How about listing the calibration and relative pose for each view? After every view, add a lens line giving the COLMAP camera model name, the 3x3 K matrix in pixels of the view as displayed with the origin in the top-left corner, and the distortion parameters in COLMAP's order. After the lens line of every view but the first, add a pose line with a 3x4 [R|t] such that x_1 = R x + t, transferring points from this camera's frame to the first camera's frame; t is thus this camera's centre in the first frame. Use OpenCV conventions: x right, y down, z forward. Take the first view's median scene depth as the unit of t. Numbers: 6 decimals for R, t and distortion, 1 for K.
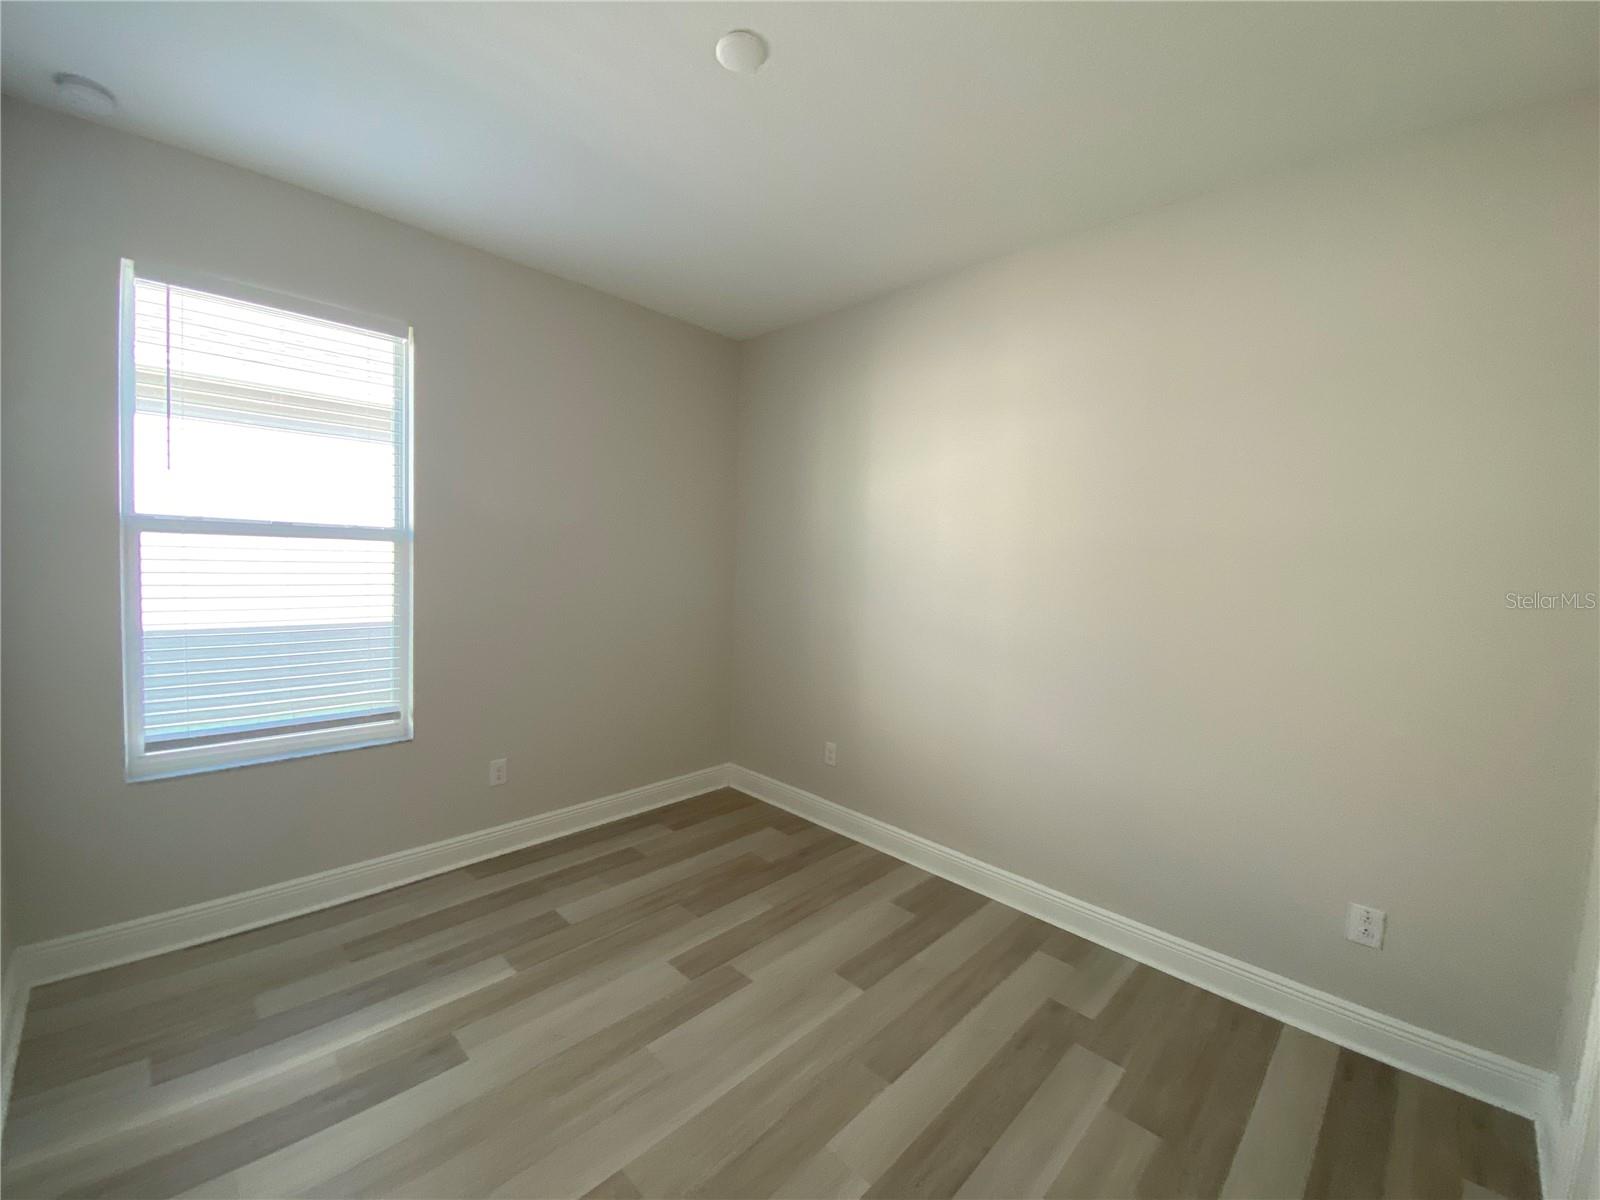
lens RADIAL K [[652.4, 0, 796.1], [0, 652.4, 602.8], [0, 0, 1]] dist [0.022162, -0.020759]
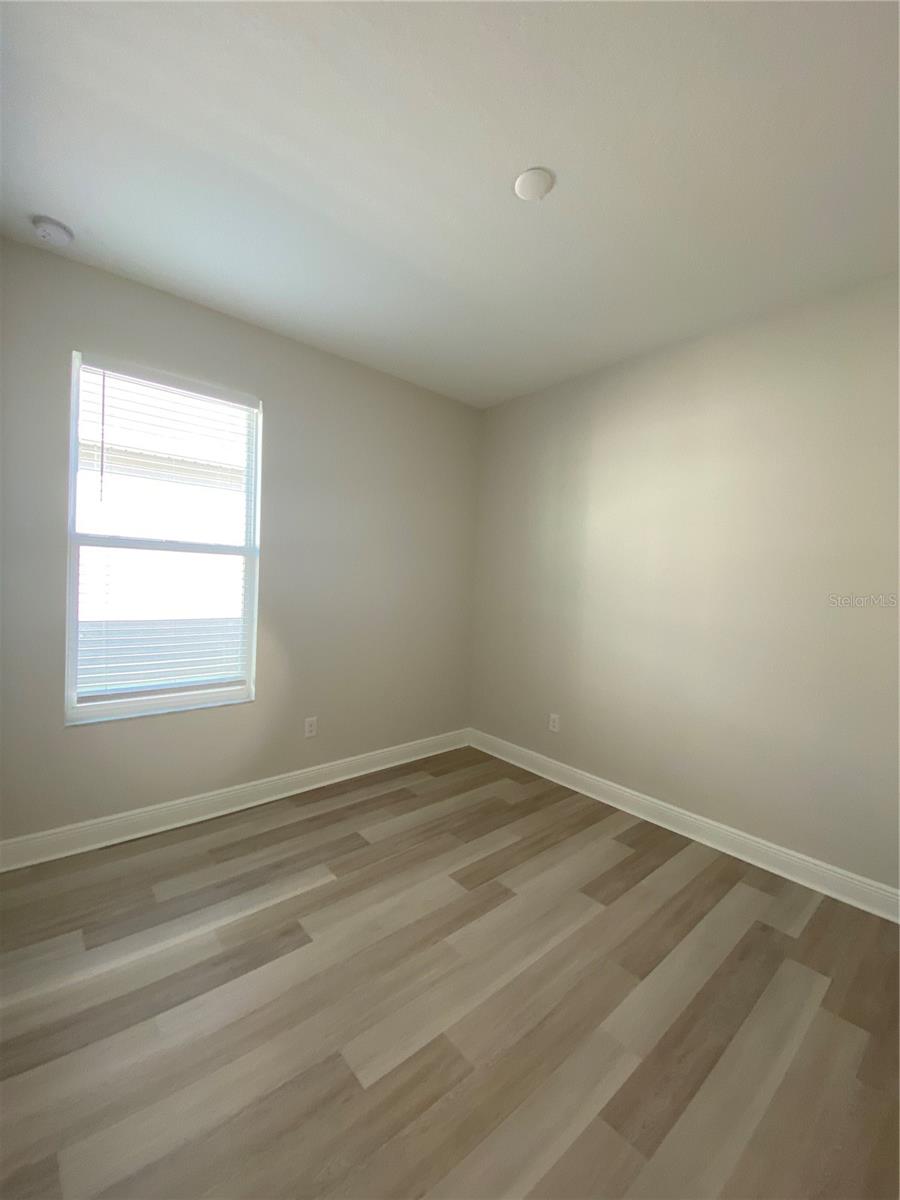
lens RADIAL K [[489.3, 0, 450.0], [0, 489.3, 600.0], [0, 0, 1]] dist [0.022162, -0.020759]
pose [[0.997079, 0.010679, -0.075625, -0.127076], [-0.012739, 0.999559, -0.026808, 0.025931], [0.075305, 0.027693, 0.996776, 0.009002]]
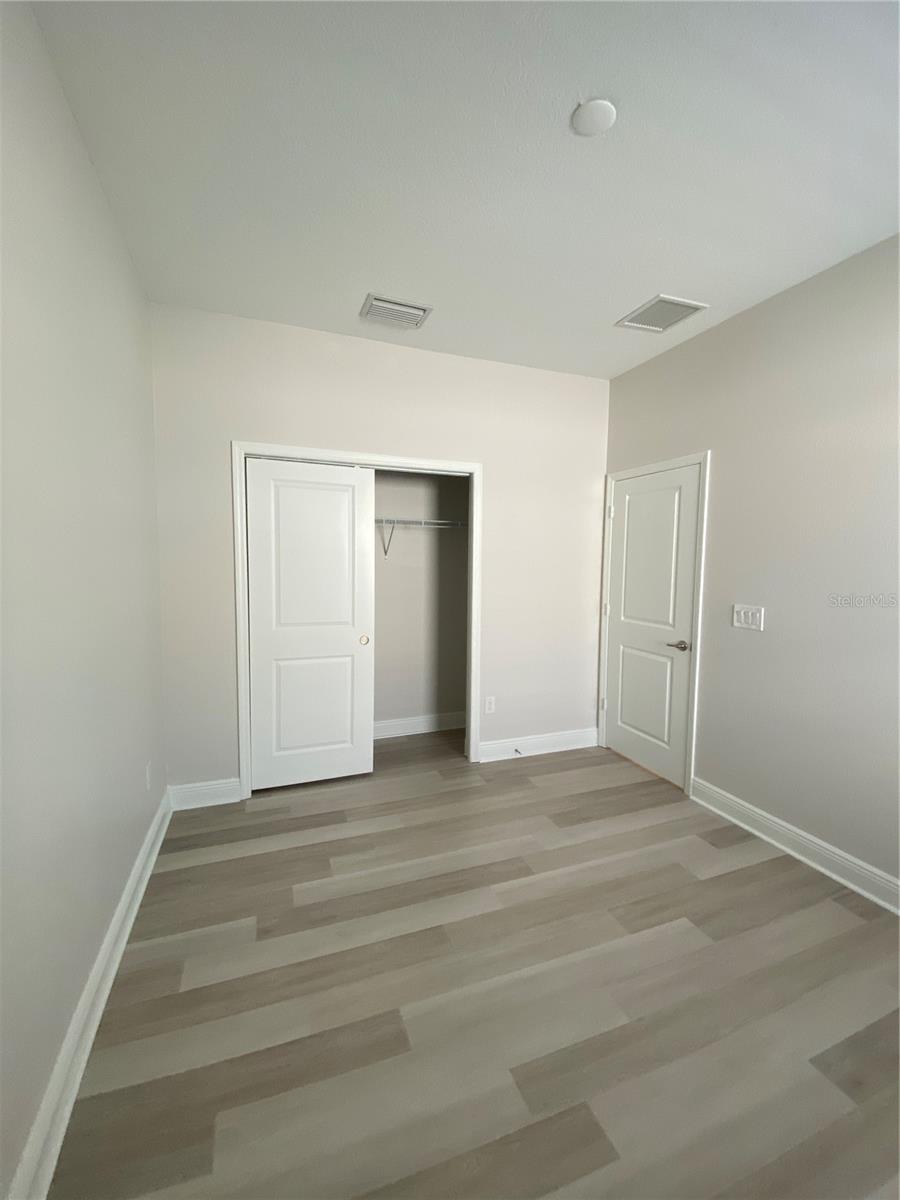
lens RADIAL K [[489.3, 0, 450.0], [0, 489.3, 600.0], [0, 0, 1]] dist [0.022162, -0.020759]
pose [[-0.907444, -0.075656, 0.413305, -0.202287], [-0.012144, 0.987967, 0.154185, -0.094597], [-0.419997, 0.134896, -0.897444, 1.462969]]
